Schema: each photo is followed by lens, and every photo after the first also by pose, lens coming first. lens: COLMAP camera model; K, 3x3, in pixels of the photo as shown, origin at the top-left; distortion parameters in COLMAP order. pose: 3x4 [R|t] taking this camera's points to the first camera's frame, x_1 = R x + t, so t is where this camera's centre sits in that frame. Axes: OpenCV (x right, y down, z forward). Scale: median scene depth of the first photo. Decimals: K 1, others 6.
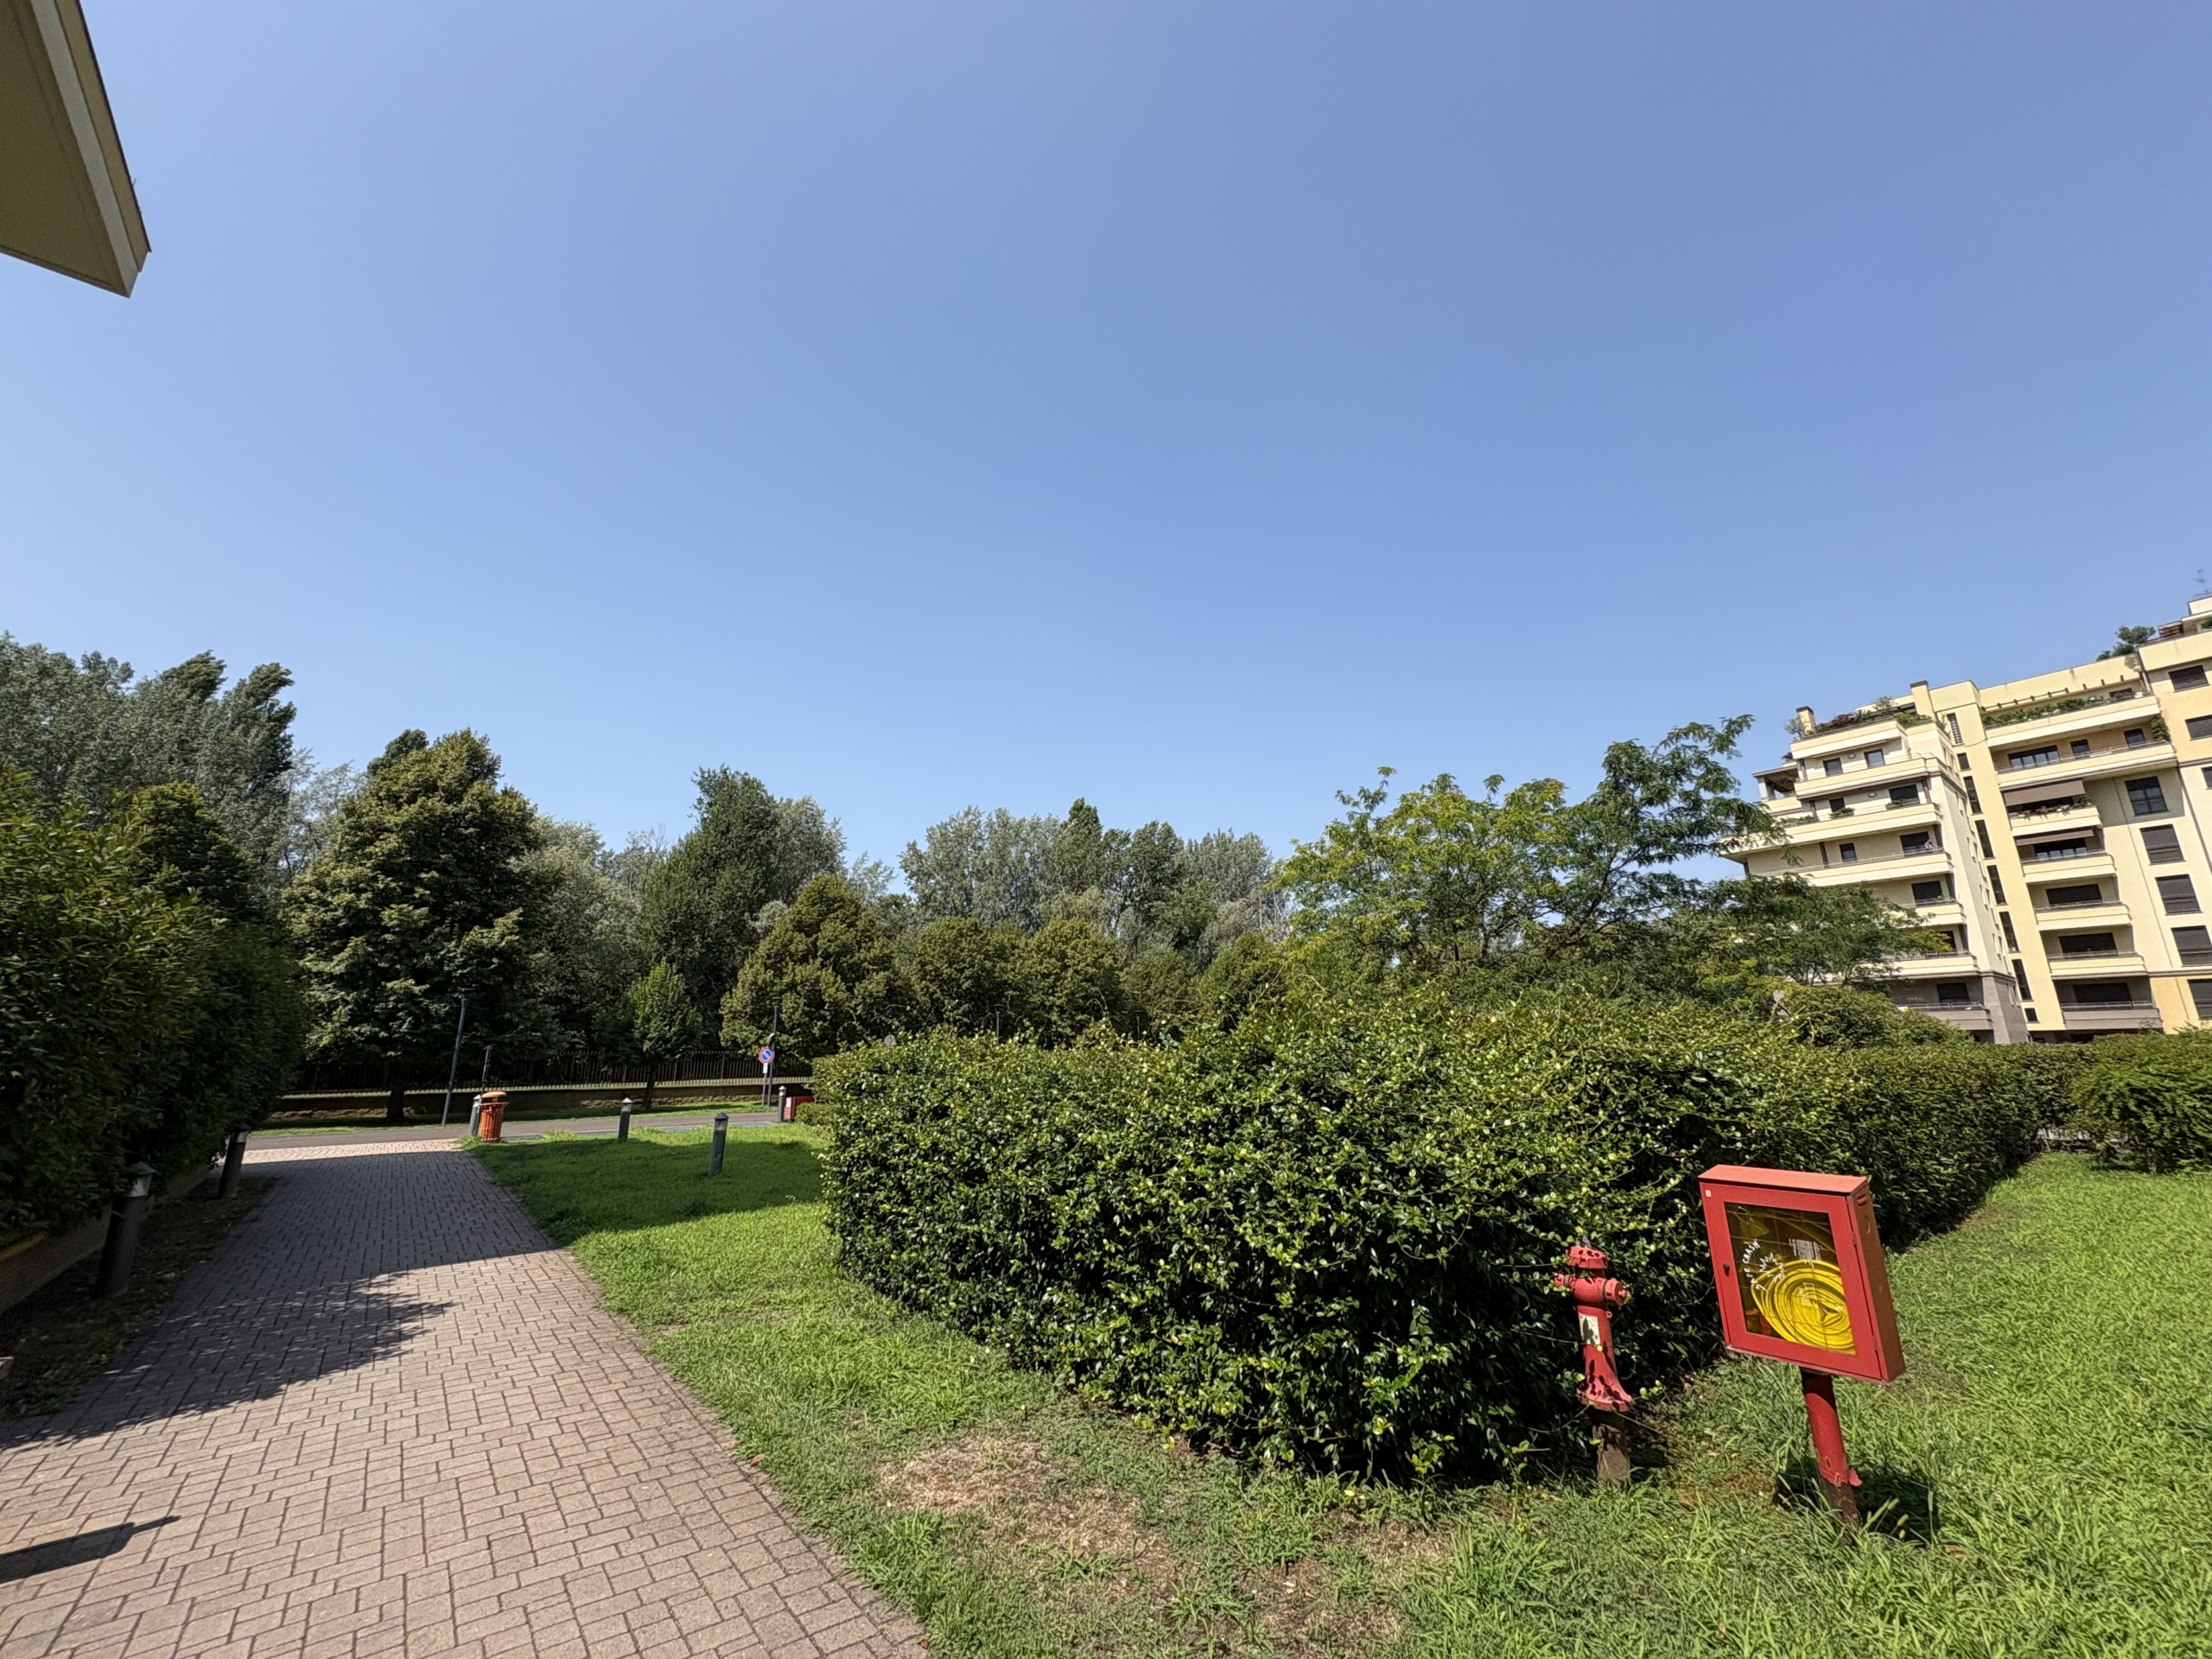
lens RADIAL K [[880.6, 0, 1107.6], [0, 880.6, 831.4], [0, 0, 1]] dist [0.001559, -0.000045]
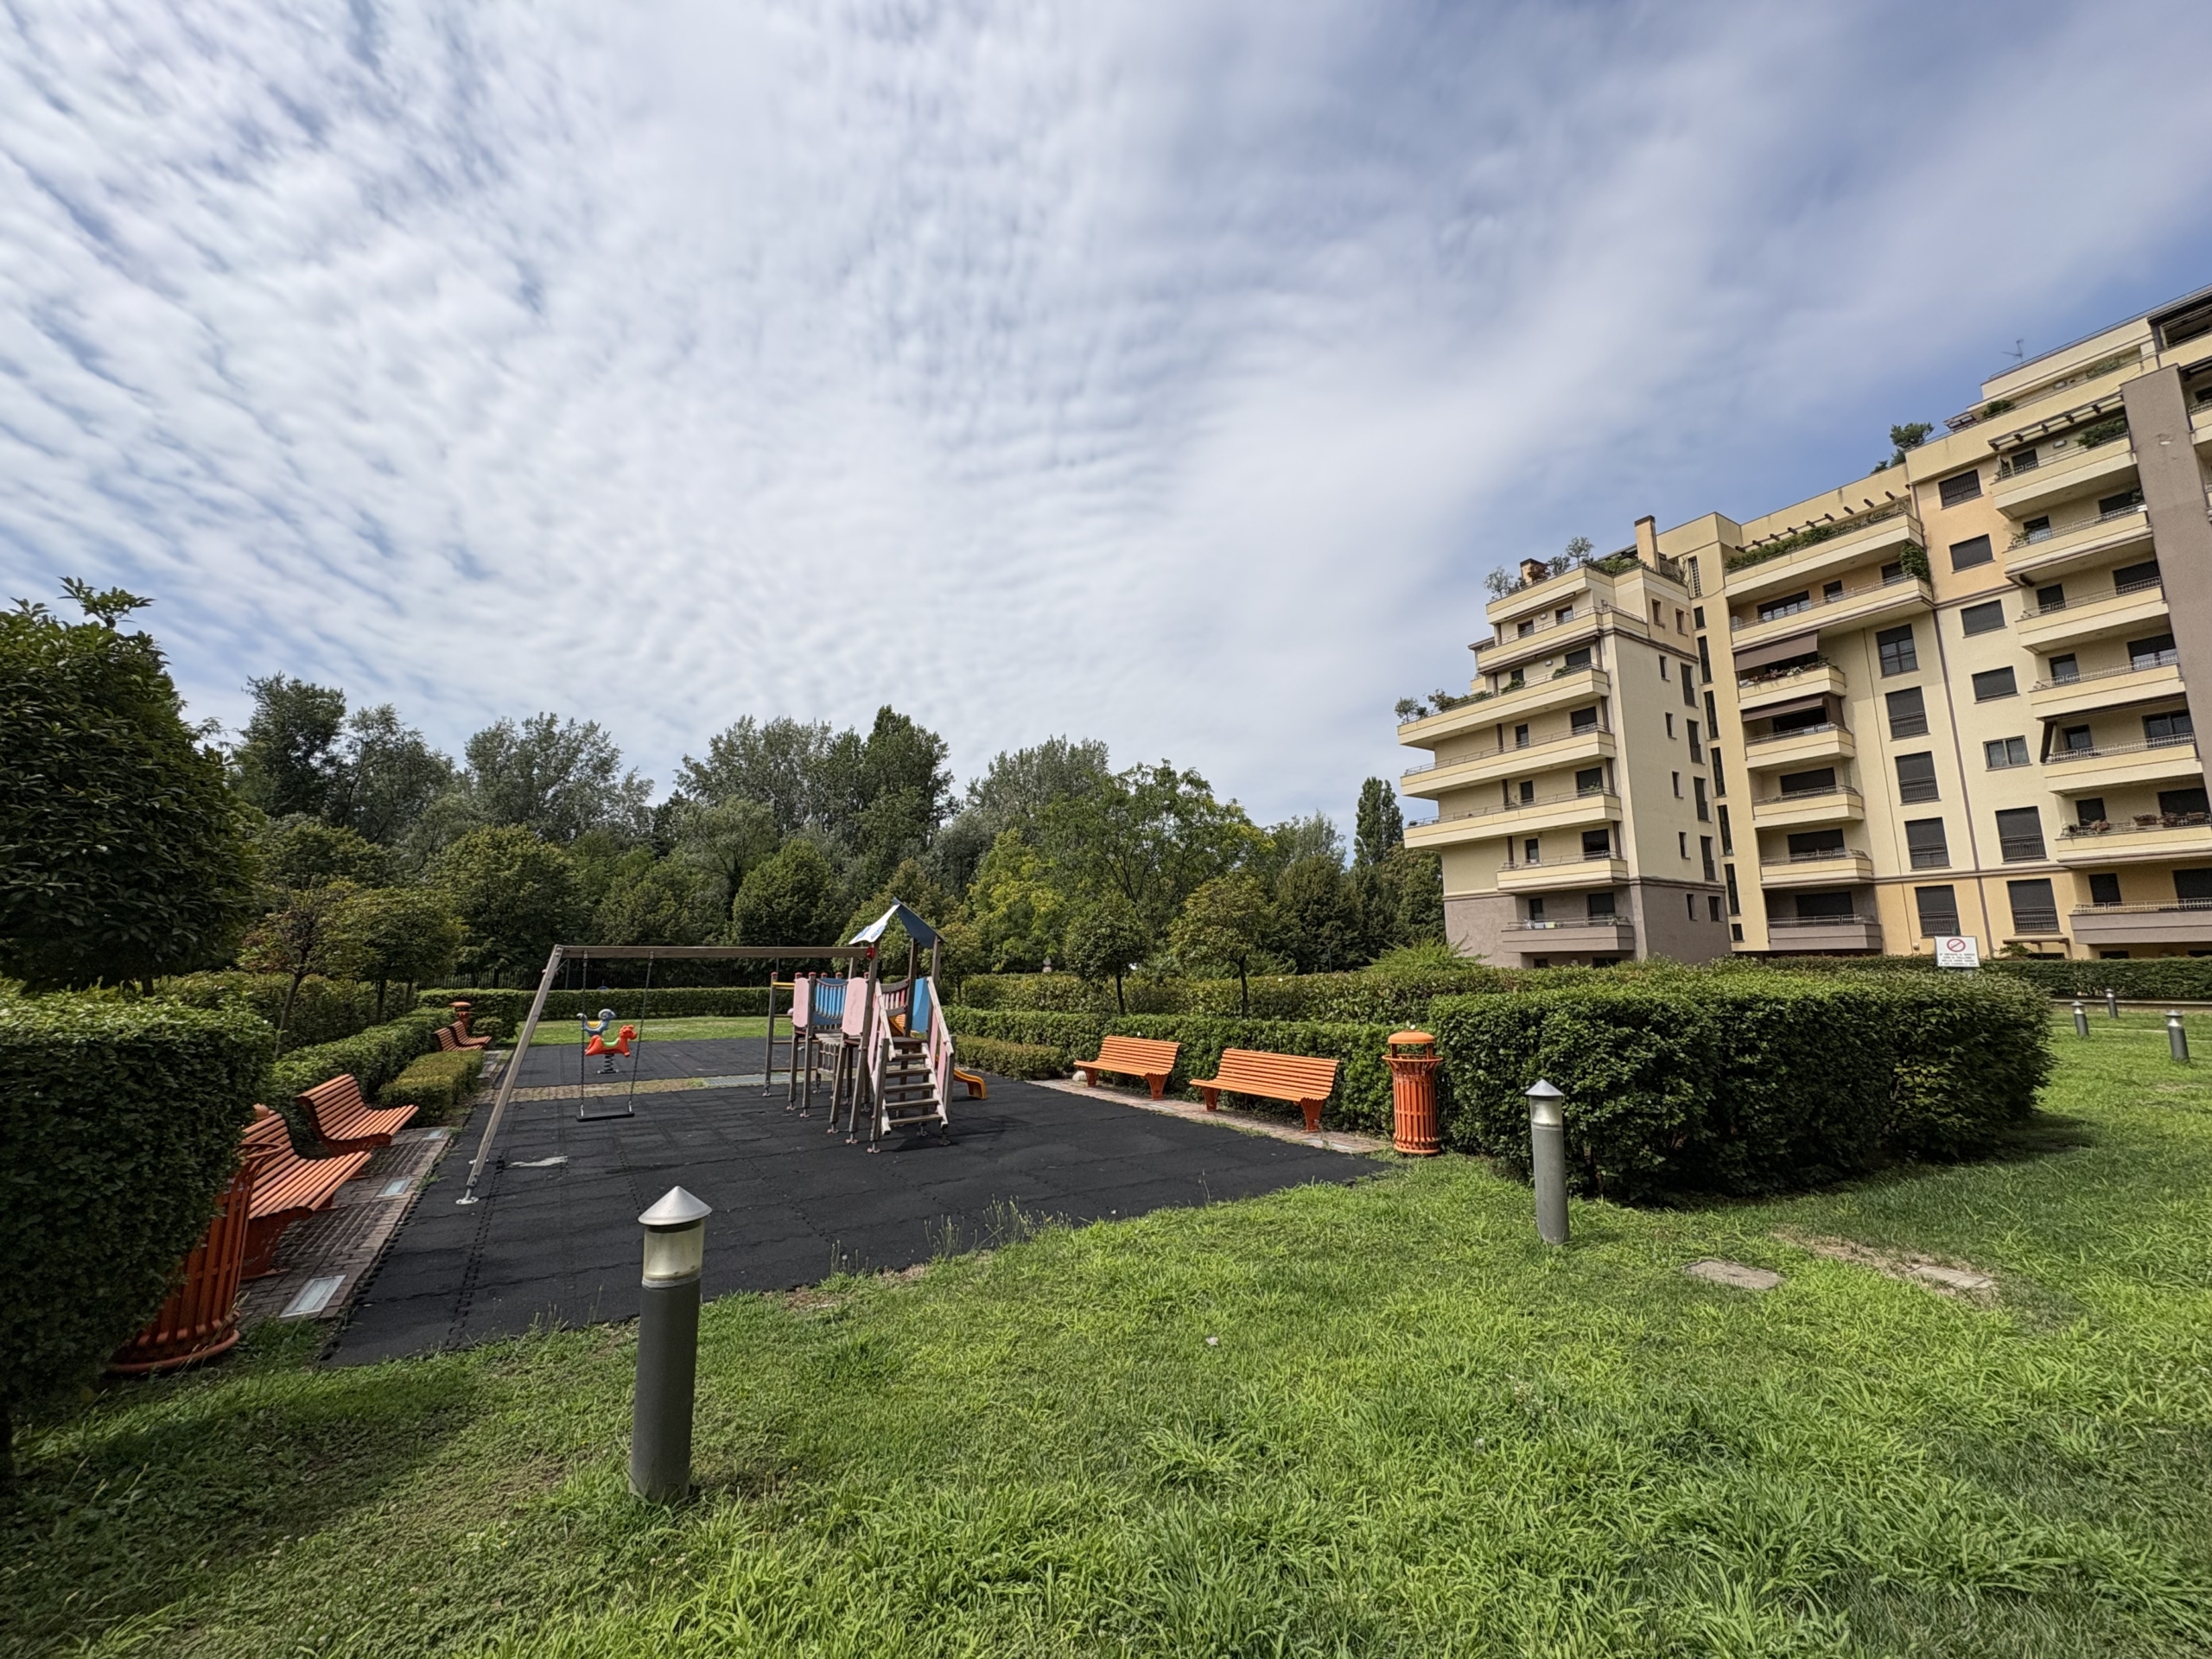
lens RADIAL K [[880.6, 0, 1110.9], [0, 880.6, 830.9], [0, 0, 1]] dist [0.001559, -0.000045]
pose [[0.994106, -0.004452, -0.108324, 0.574965], [0.013769, 0.996250, 0.085414, 0.040328], [0.107538, -0.086402, 0.990439, 0.154867]]
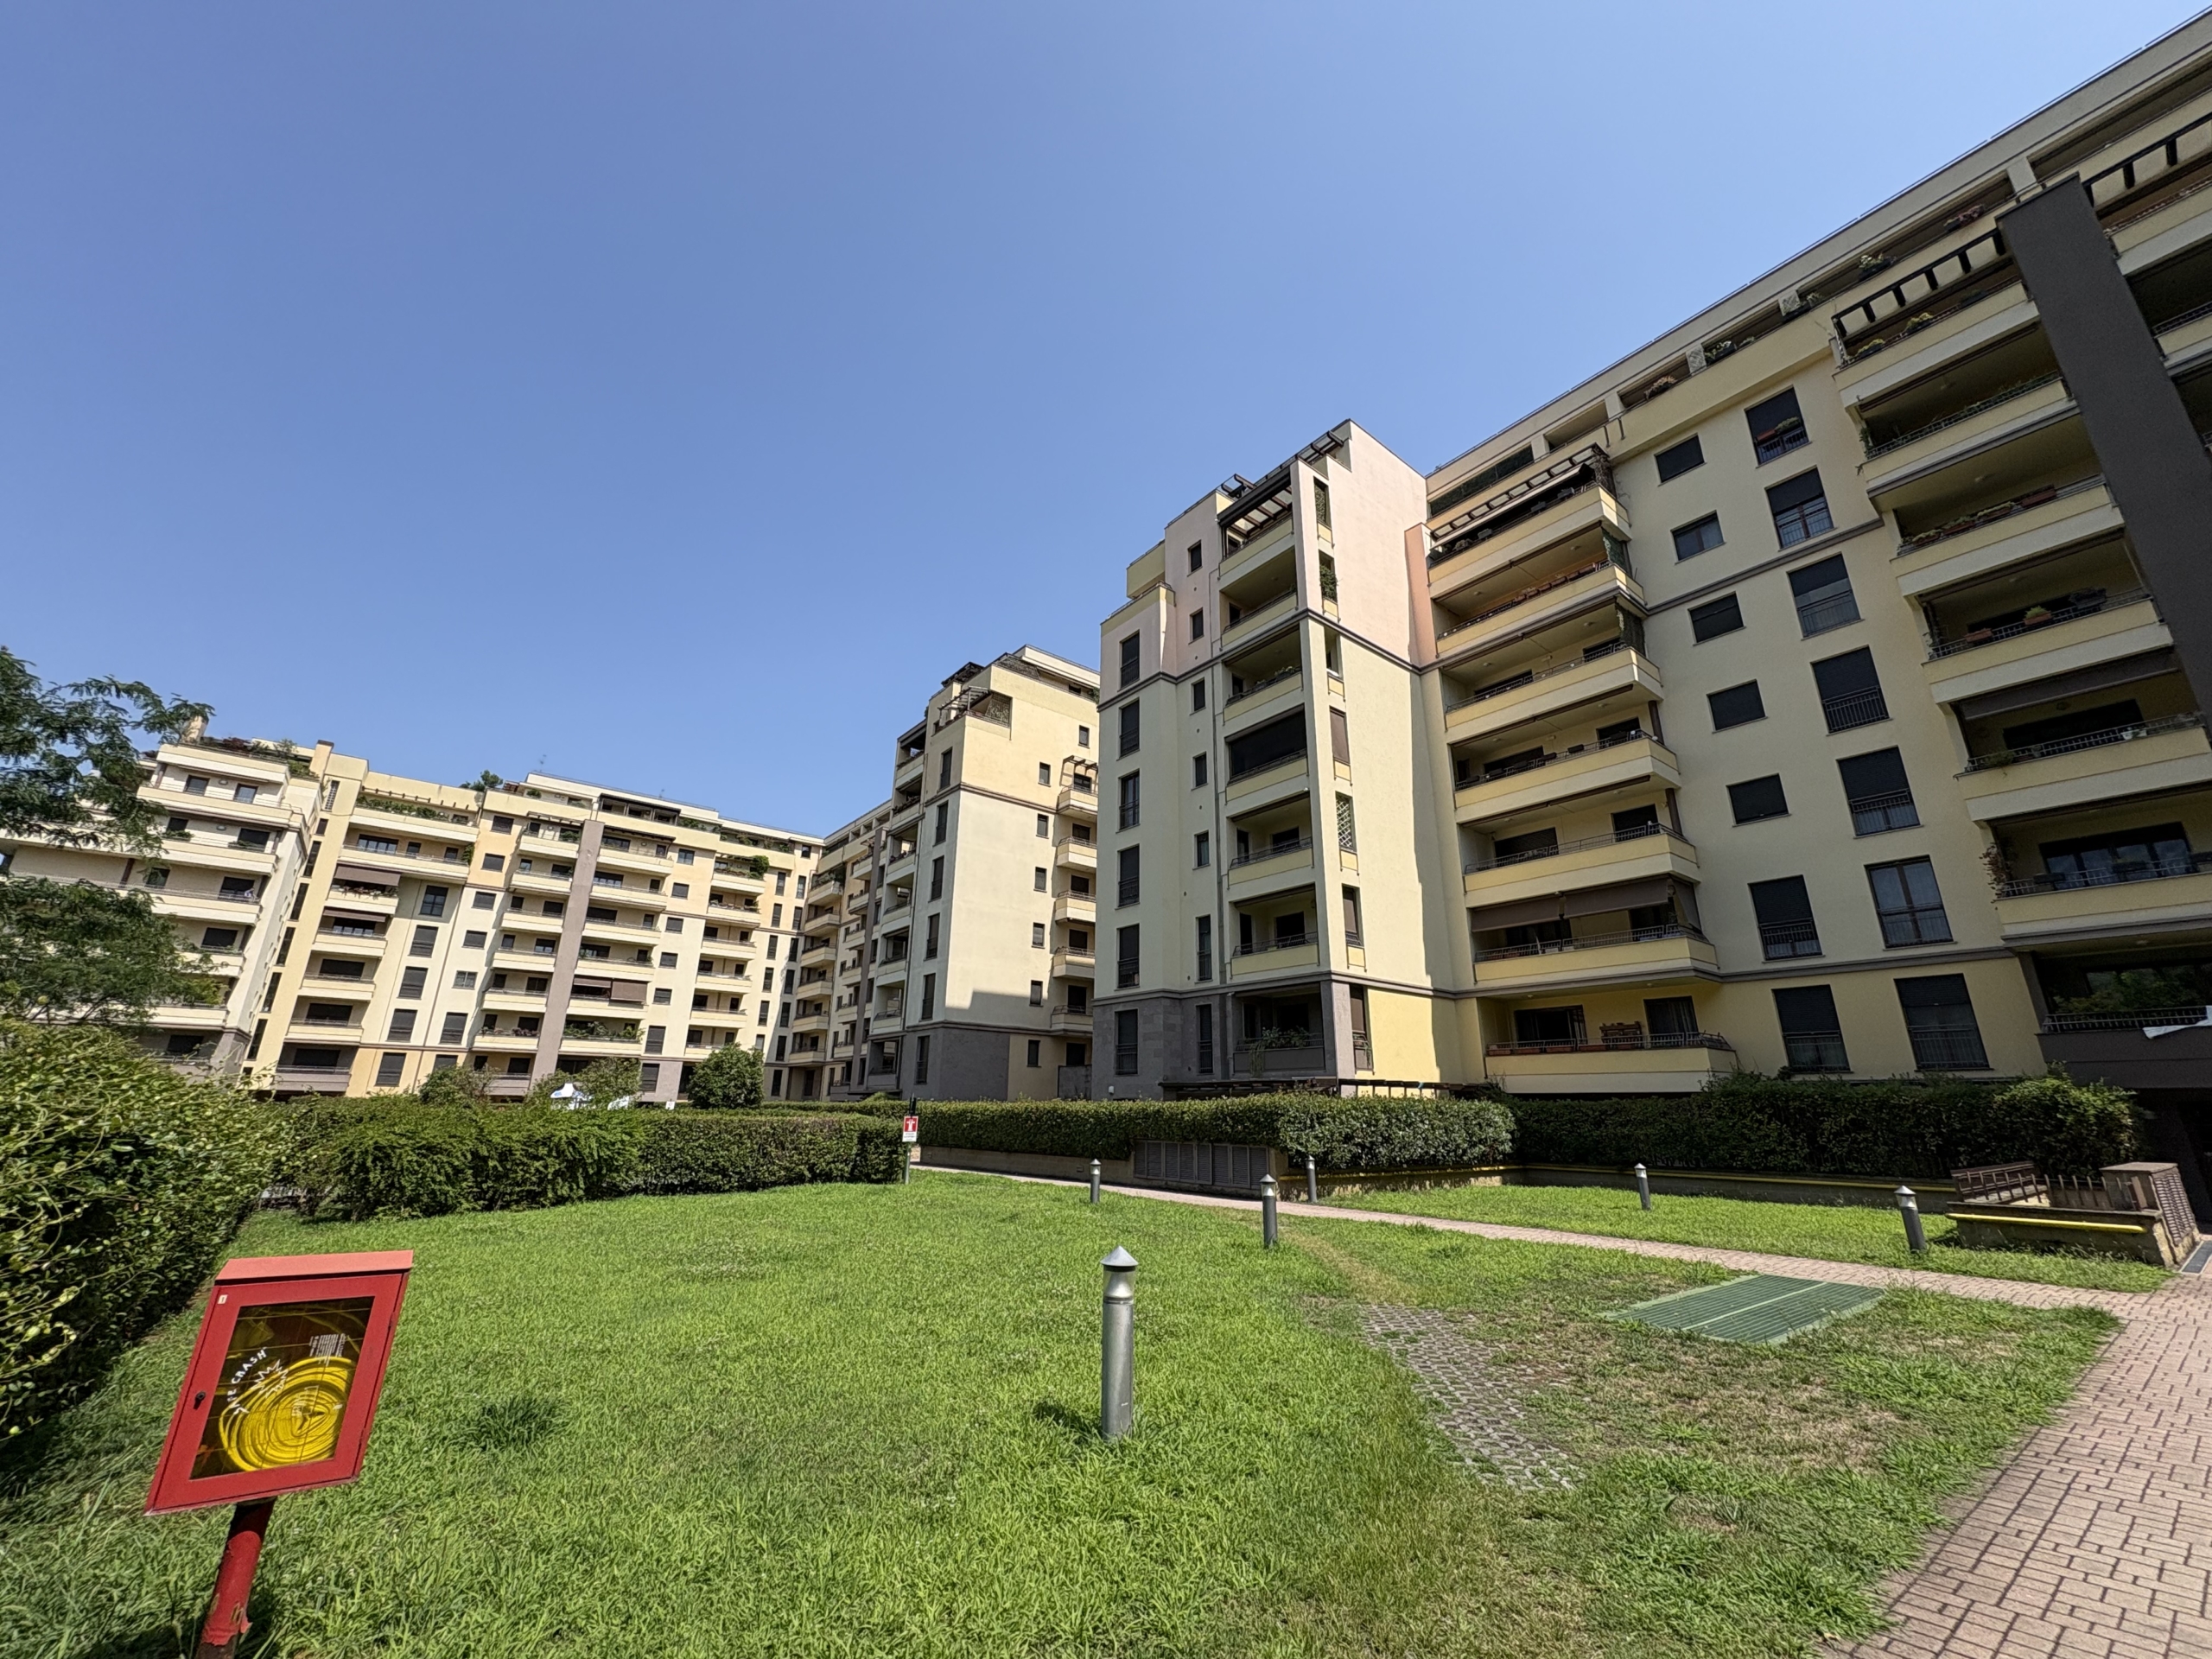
lens RADIAL K [[880.6, 0, 1104.7], [0, 880.6, 830.2], [0, 0, 1]] dist [0.001559, -0.000045]
pose [[0.004706, 0.321238, 0.946987, -0.010925], [-0.262578, 0.914164, -0.308799, 0.003744], [-0.964899, -0.247205, 0.088652, 0.015815]]
